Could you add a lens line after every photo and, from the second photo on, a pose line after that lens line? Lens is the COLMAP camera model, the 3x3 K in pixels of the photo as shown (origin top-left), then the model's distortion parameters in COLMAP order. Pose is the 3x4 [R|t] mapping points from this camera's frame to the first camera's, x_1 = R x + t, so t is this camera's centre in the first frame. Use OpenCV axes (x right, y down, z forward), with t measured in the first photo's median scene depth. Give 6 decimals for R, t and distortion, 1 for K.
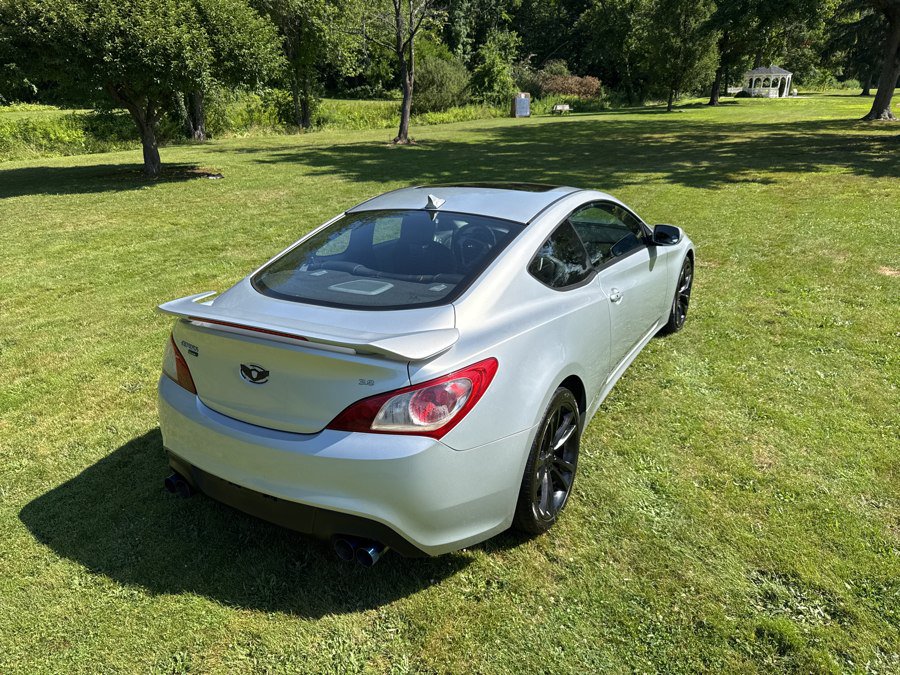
lens RADIAL K [[636.8, 0, 444.0], [0, 636.8, 339.0], [0, 0, 1]] dist [0.017071, -0.026305]
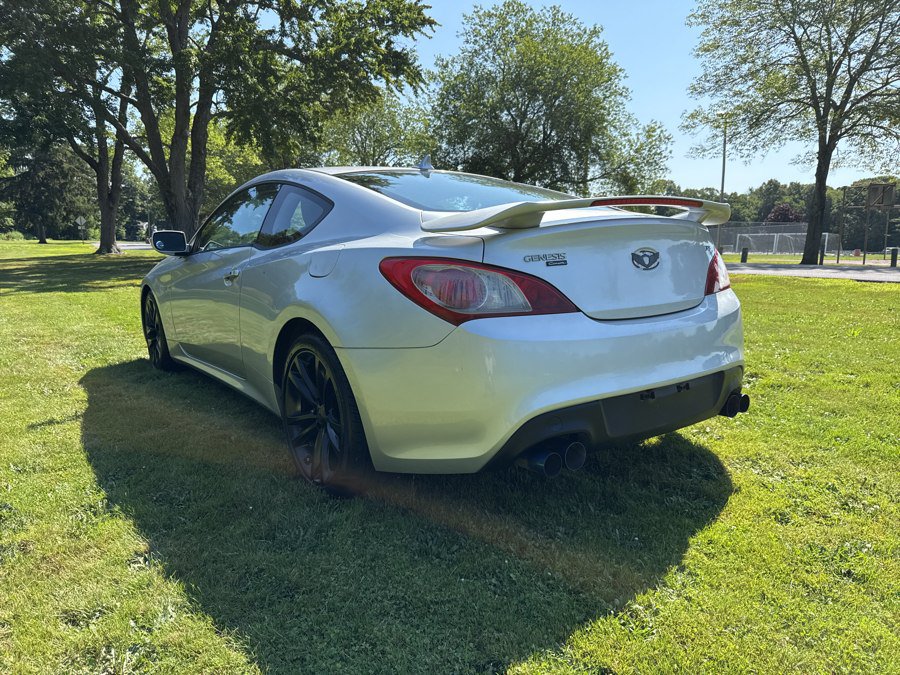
lens RADIAL K [[636.8, 0, 453.7], [0, 636.8, 340.9], [0, 0, 1]] dist [0.017071, -0.026305]
pose [[0.407414, -0.124042, 0.904780, -0.623712], [0.321843, 0.946672, -0.015138, 0.044818], [-0.854652, 0.297365, 0.425610, 0.437908]]
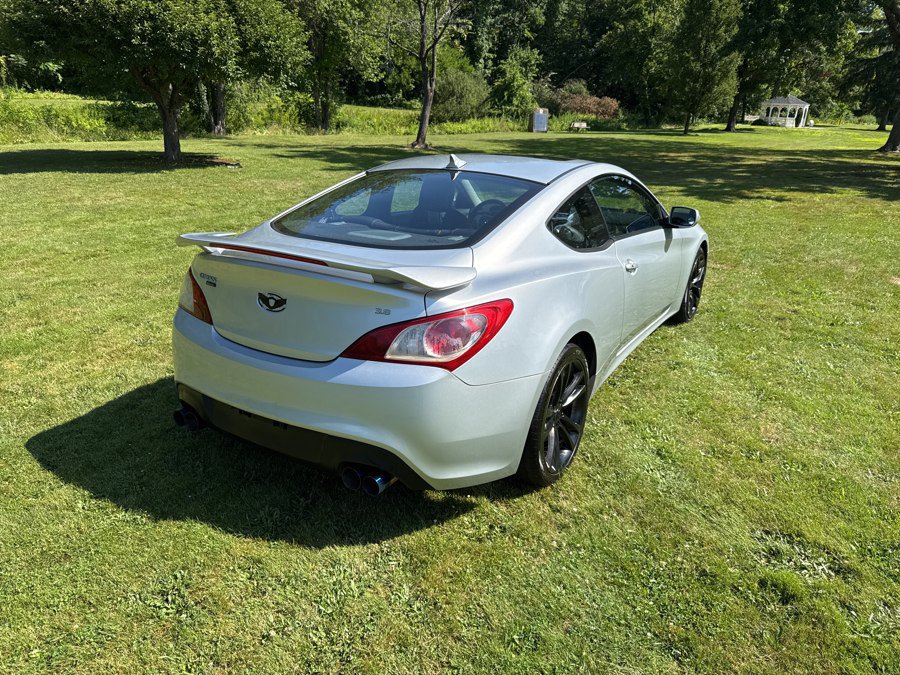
lens RADIAL K [[636.8, 0, 446.9], [0, 636.8, 336.4], [0, 0, 1]] dist [0.017071, -0.026305]
pose [[0.998420, 0.055992, -0.004734, -0.006322], [-0.056086, 0.998164, -0.022856, 0.057926], [0.003446, 0.023085, 0.999728, -0.002628]]
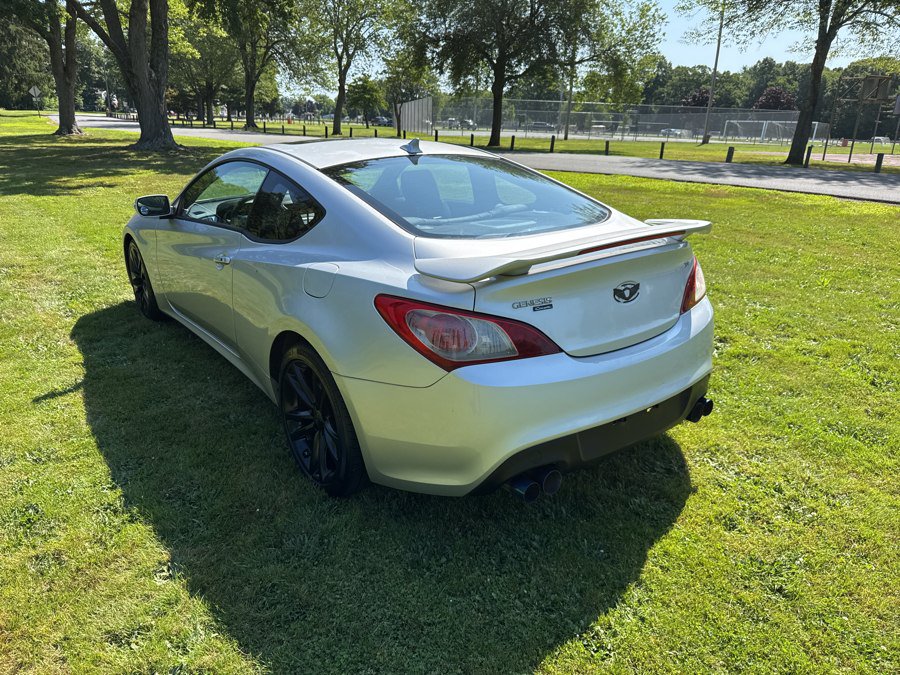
lens RADIAL K [[636.8, 0, 447.3], [0, 636.8, 341.6], [0, 0, 1]] dist [0.017071, -0.026305]
pose [[0.386678, -0.281730, 0.878128, -0.632785], [0.307099, 0.937186, 0.165449, -0.059354], [-0.869580, 0.205697, 0.448908, 0.406747]]
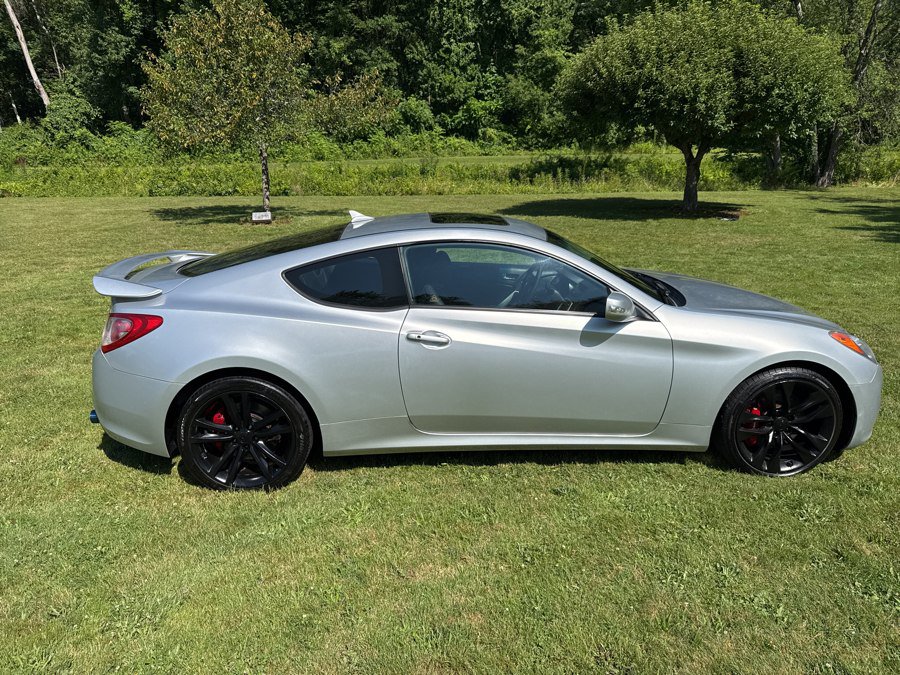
lens RADIAL K [[636.8, 0, 454.9], [0, 636.8, 332.4], [0, 0, 1]] dist [0.017071, -0.026305]
pose [[0.559780, 0.246270, -0.791200, 0.709049], [-0.304729, 0.949089, 0.079816, -0.111740], [0.770575, 0.196422, 0.606327, 0.338333]]
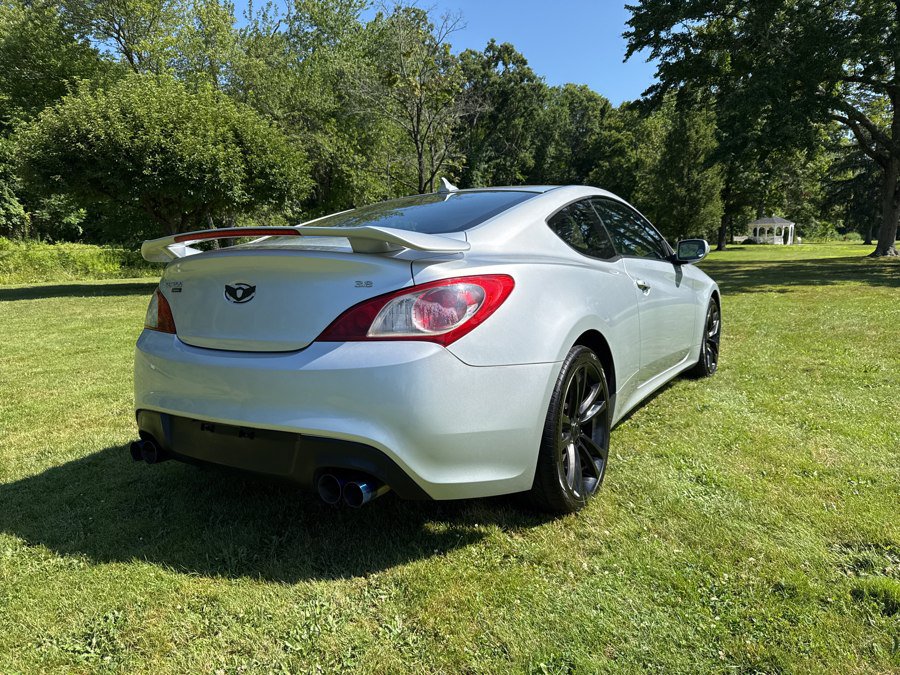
lens RADIAL K [[636.8, 0, 446.5], [0, 636.8, 340.0], [0, 0, 1]] dist [0.017071, -0.026305]
pose [[0.999667, 0.008394, -0.024421, 0.006408], [-0.013579, 0.975261, -0.220638, 0.154653], [0.021965, 0.220896, 0.975050, 0.077058]]
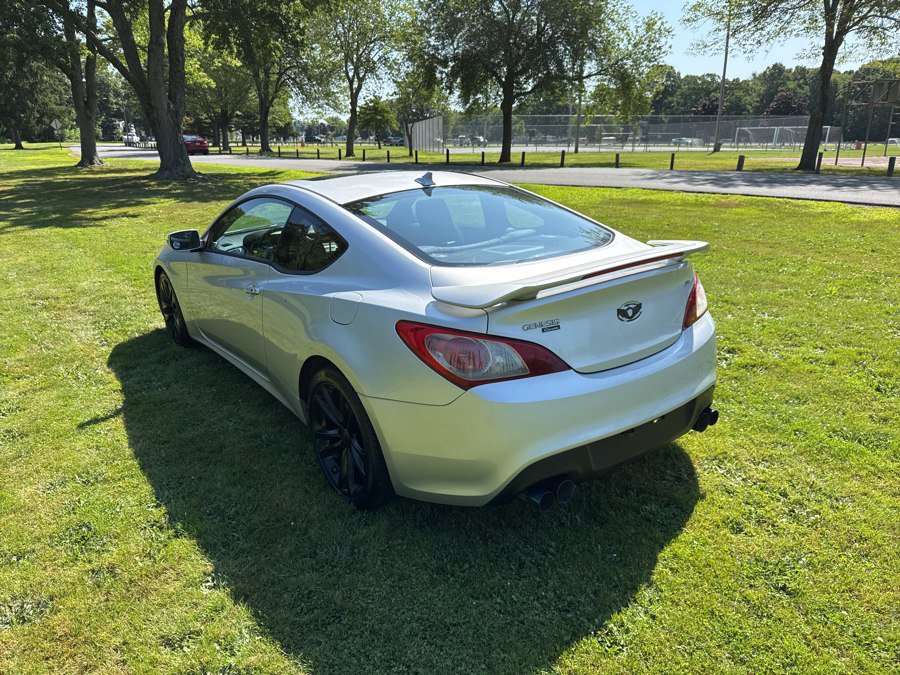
lens RADIAL K [[636.8, 0, 447.6], [0, 636.8, 339.7], [0, 0, 1]] dist [0.017071, -0.026305]
pose [[0.401651, -0.269479, 0.875247, -0.664896], [0.337134, 0.932118, 0.132277, -0.069956], [-0.851479, 0.241947, 0.465236, 0.388235]]
